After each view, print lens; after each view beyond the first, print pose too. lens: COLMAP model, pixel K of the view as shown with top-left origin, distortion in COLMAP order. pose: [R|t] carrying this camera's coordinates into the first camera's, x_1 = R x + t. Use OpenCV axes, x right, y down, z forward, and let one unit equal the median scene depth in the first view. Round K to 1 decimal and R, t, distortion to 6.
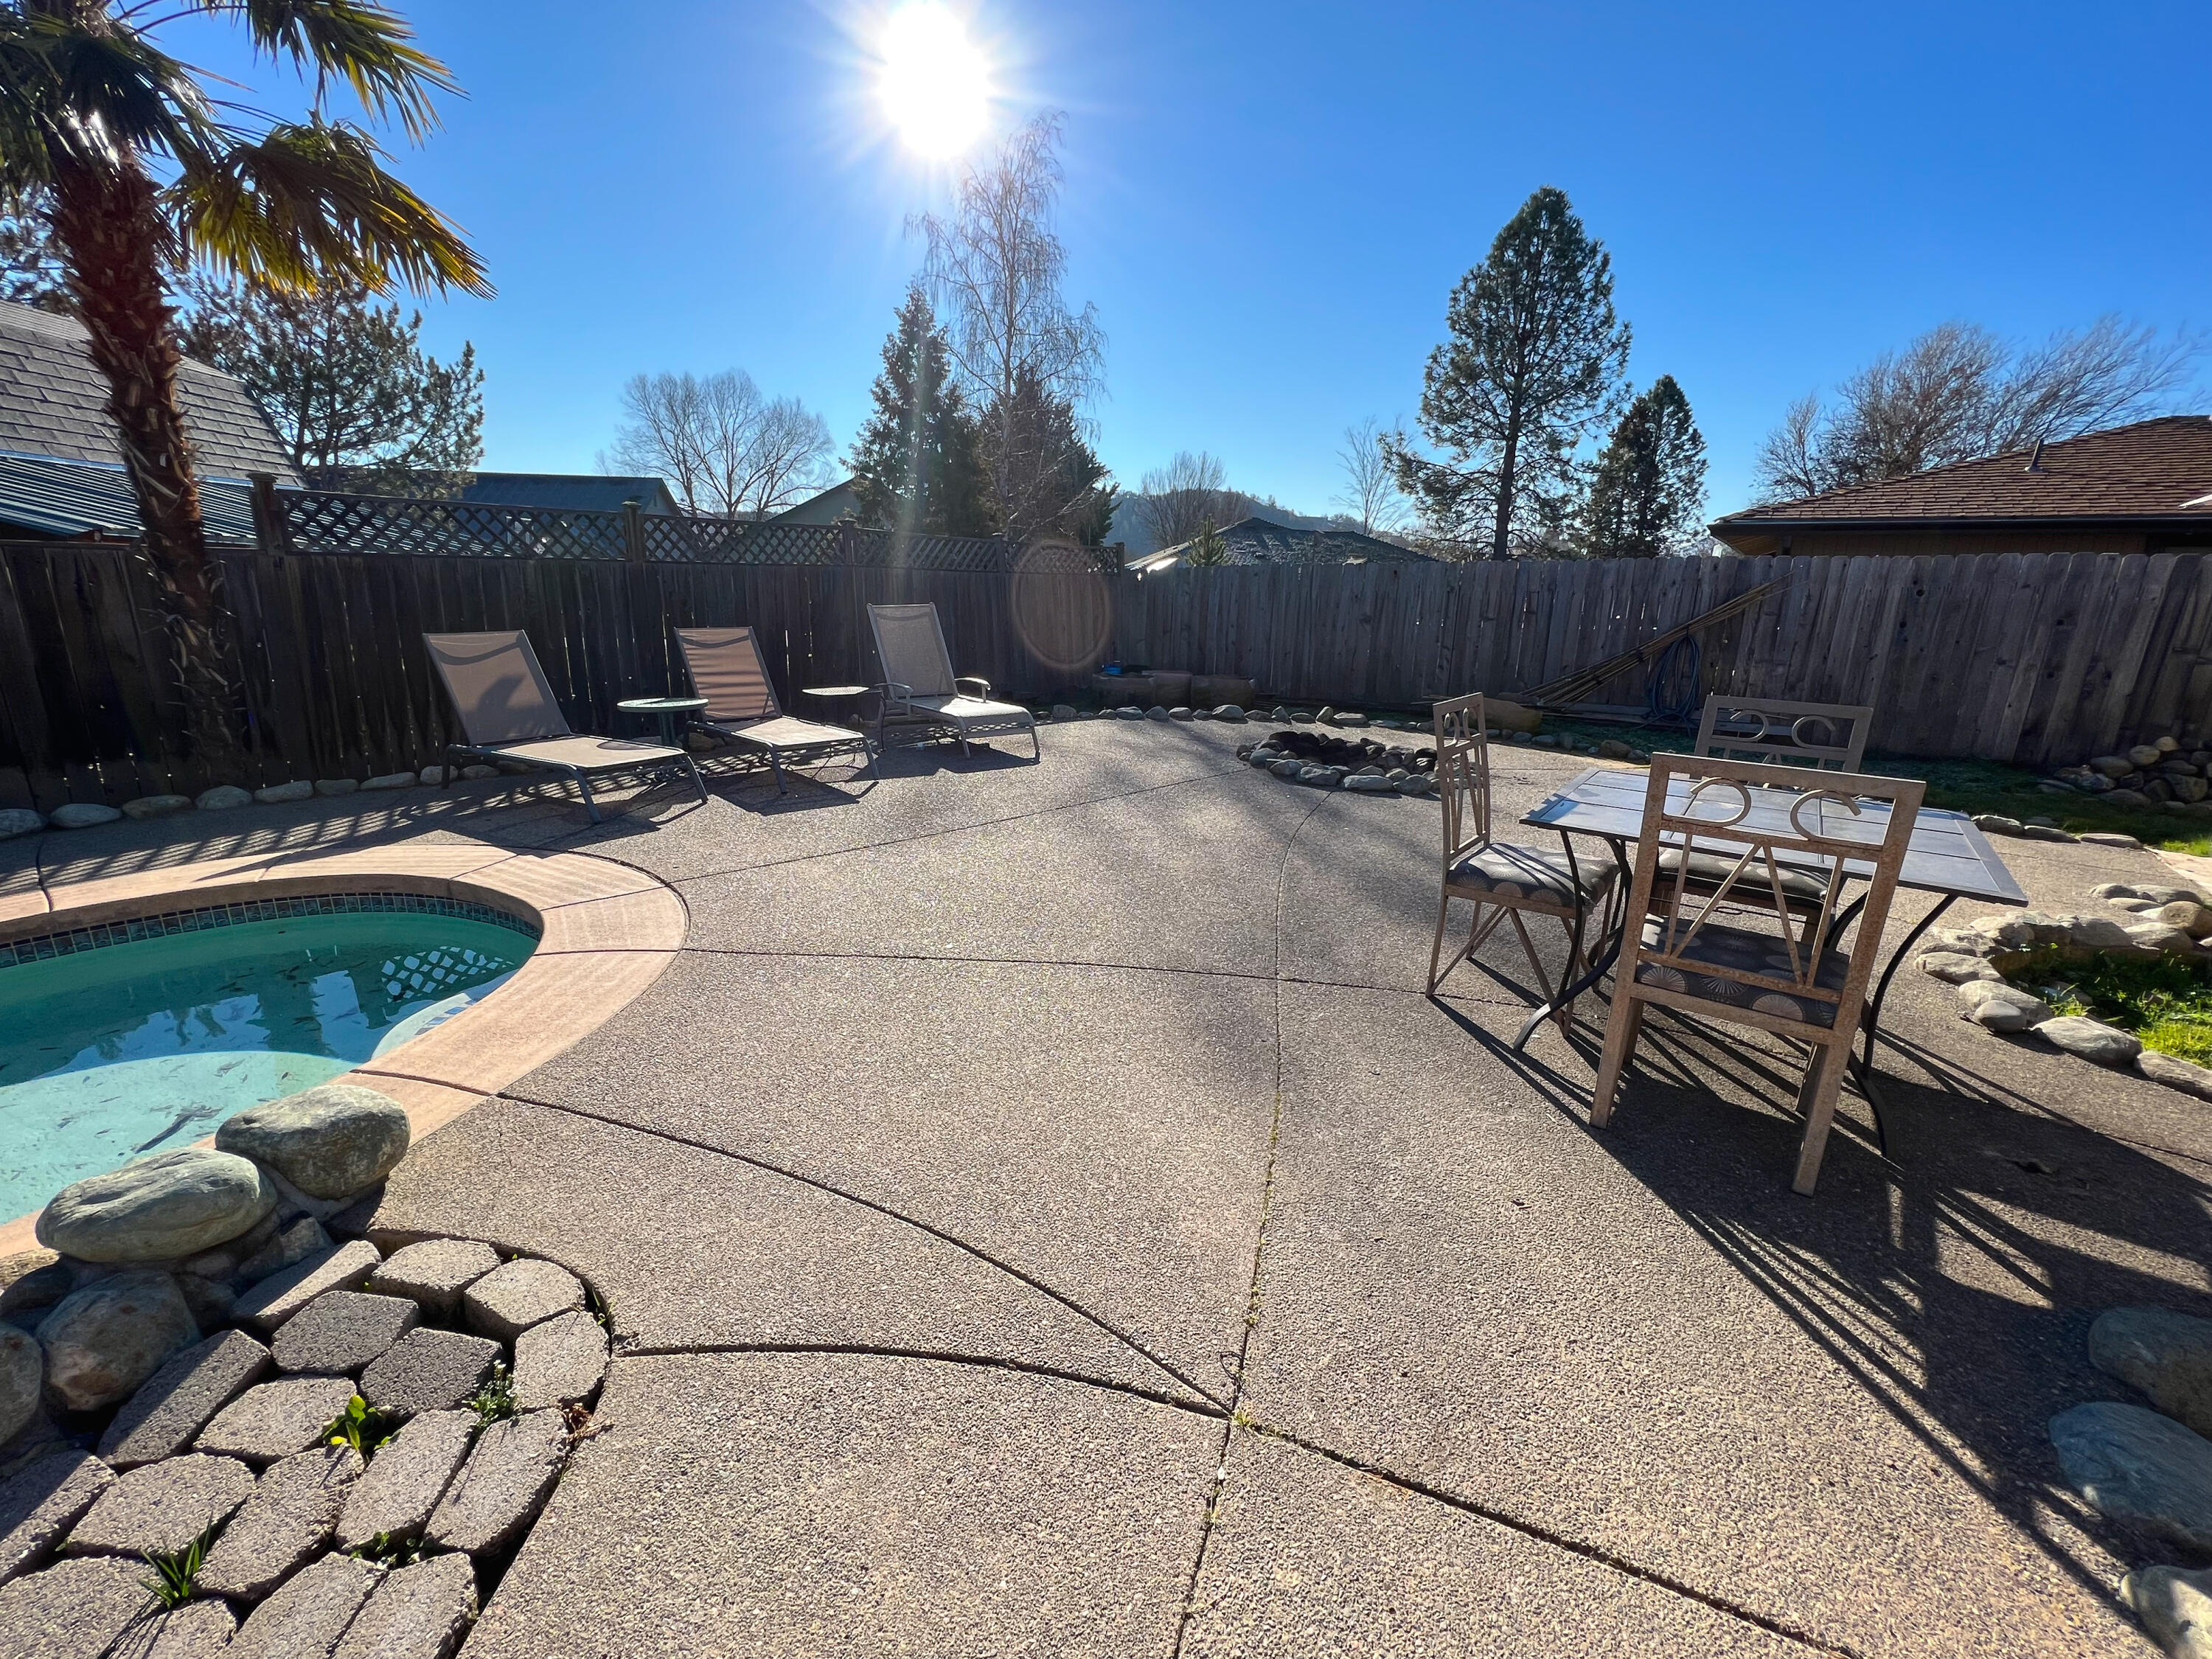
lens RADIAL K [[911.7, 0, 1106.0], [0, 911.7, 829.5], [0, 0, 1]] dist [-0.001121, 0.000111]
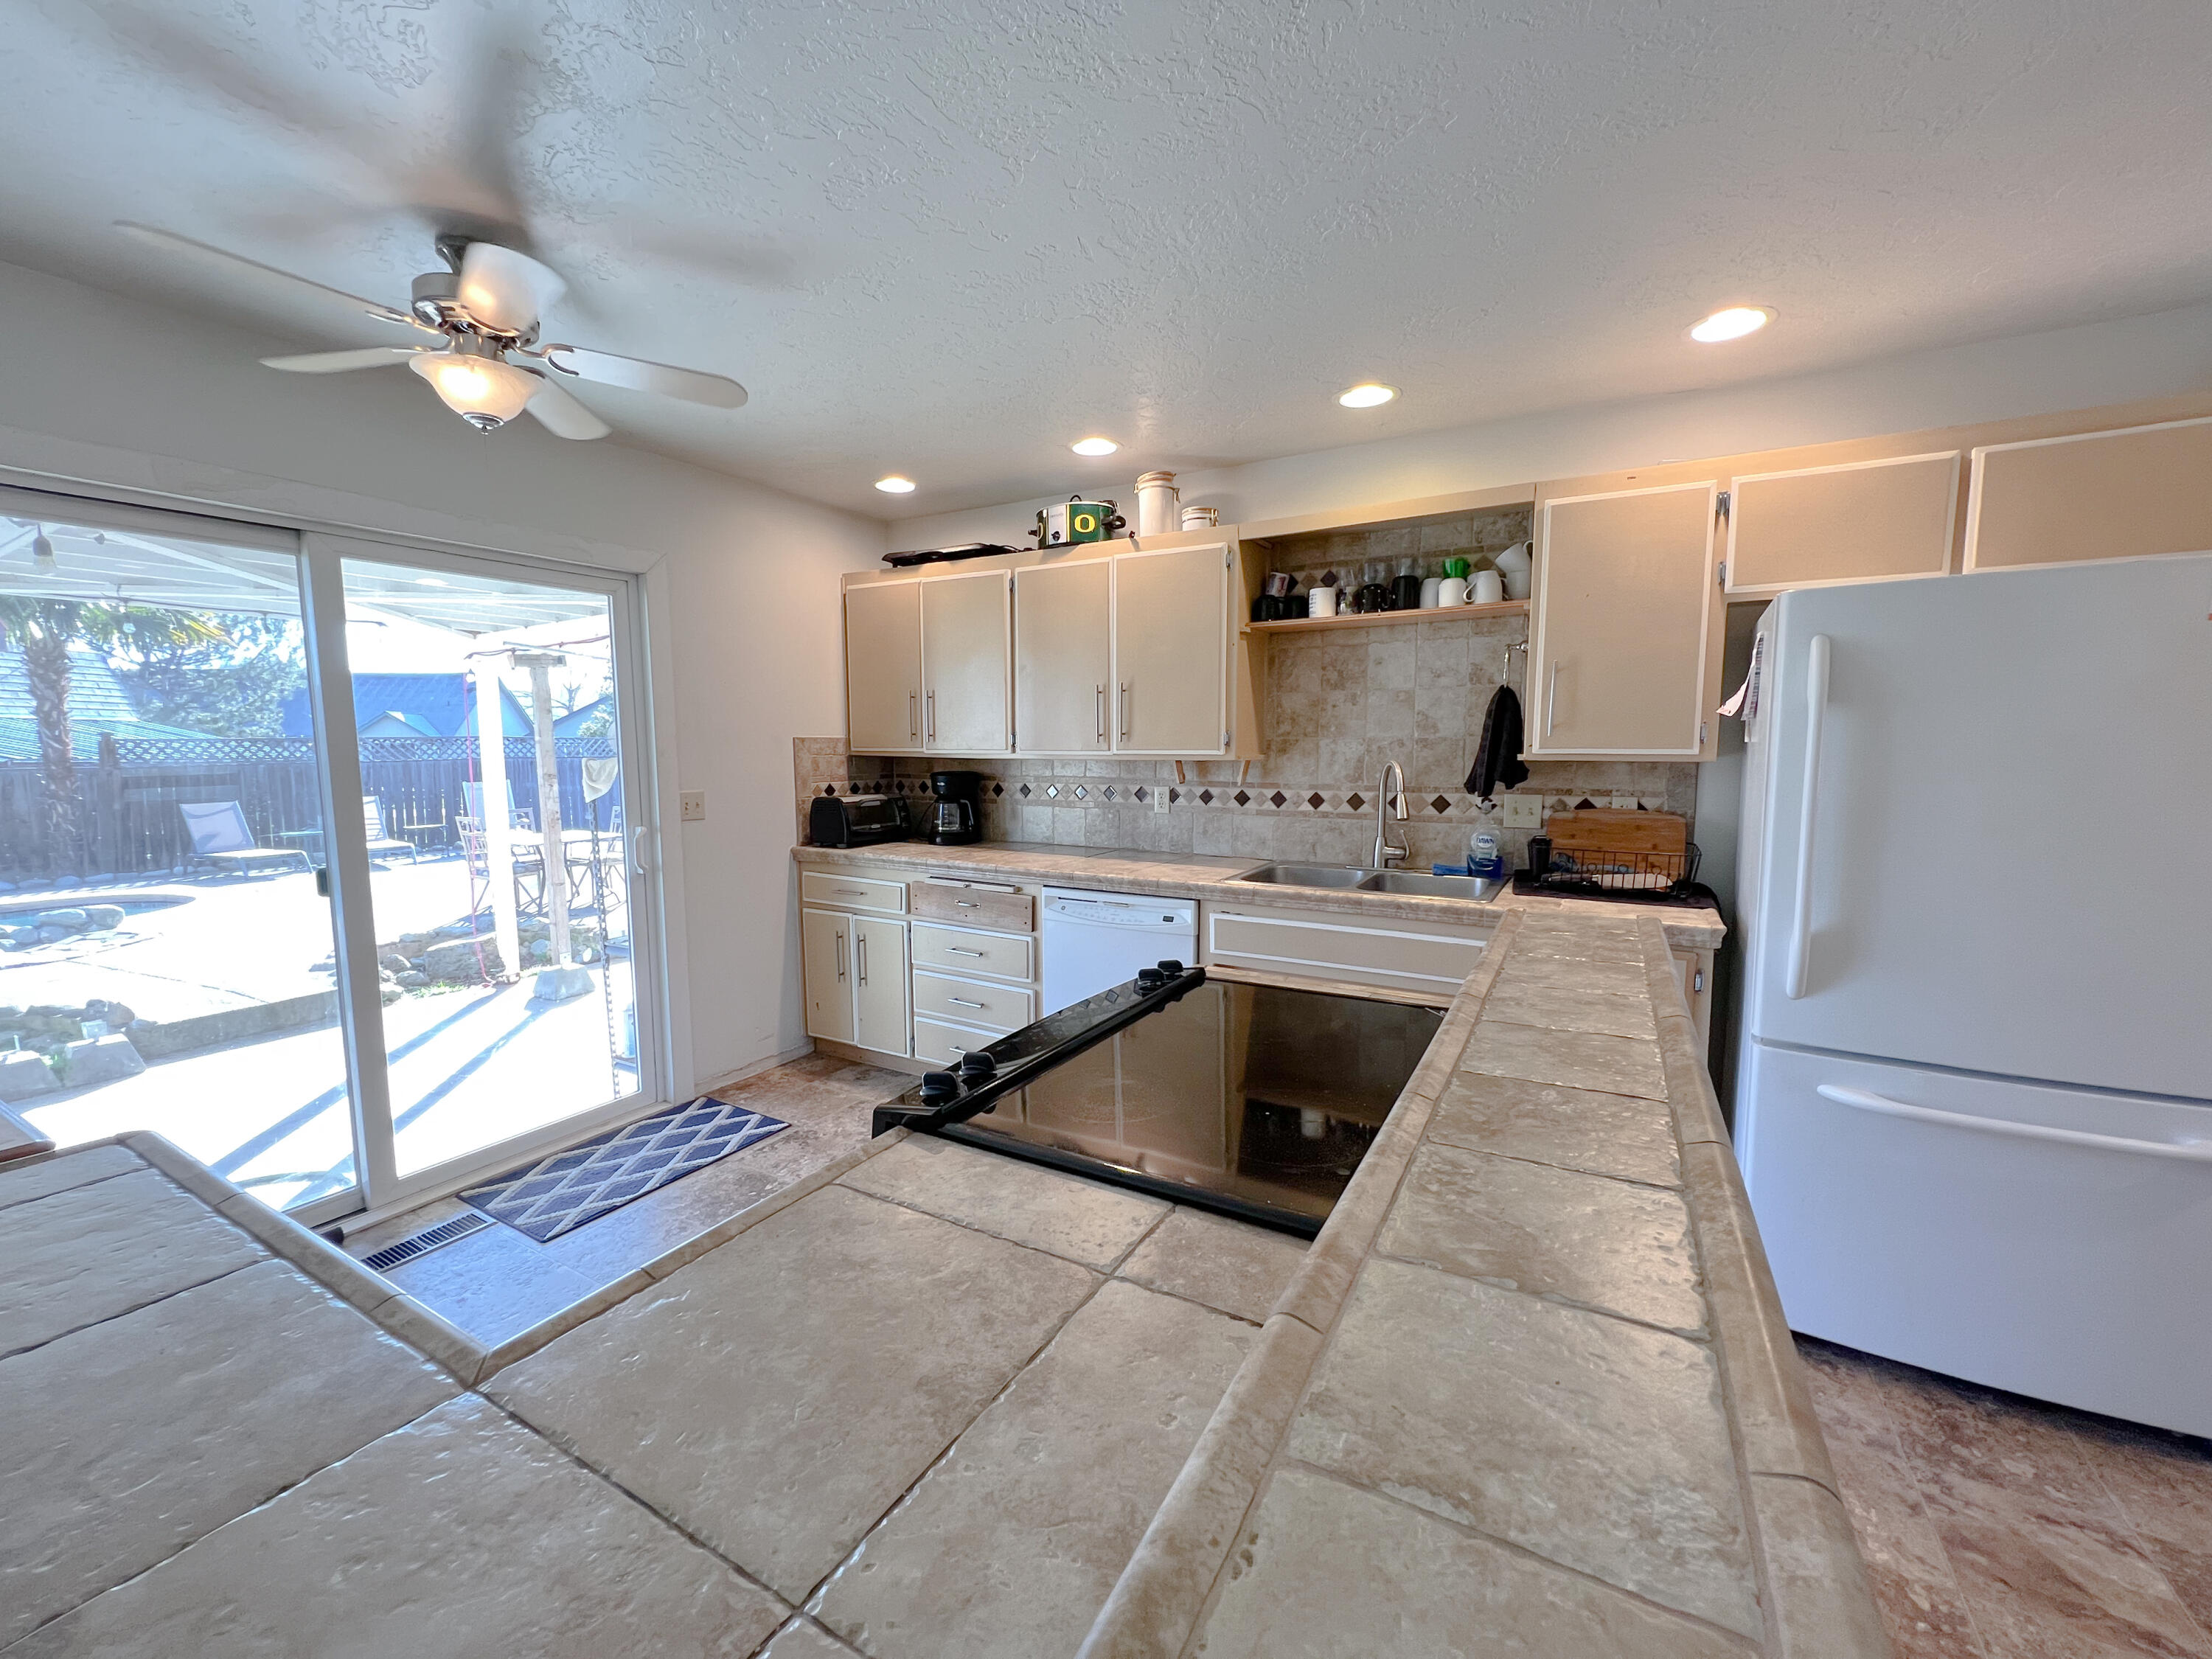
lens RADIAL K [[871.6, 0, 1103.9], [0, 871.6, 830.1], [0, 0, 1]] dist [-0.001747, 0.000501]
pose [[0.991440, -0.038267, 0.124829, 1.056177], [0.058121, 0.985483, -0.159513, 0.274676], [-0.116912, 0.165403, 0.979272, -1.154407]]
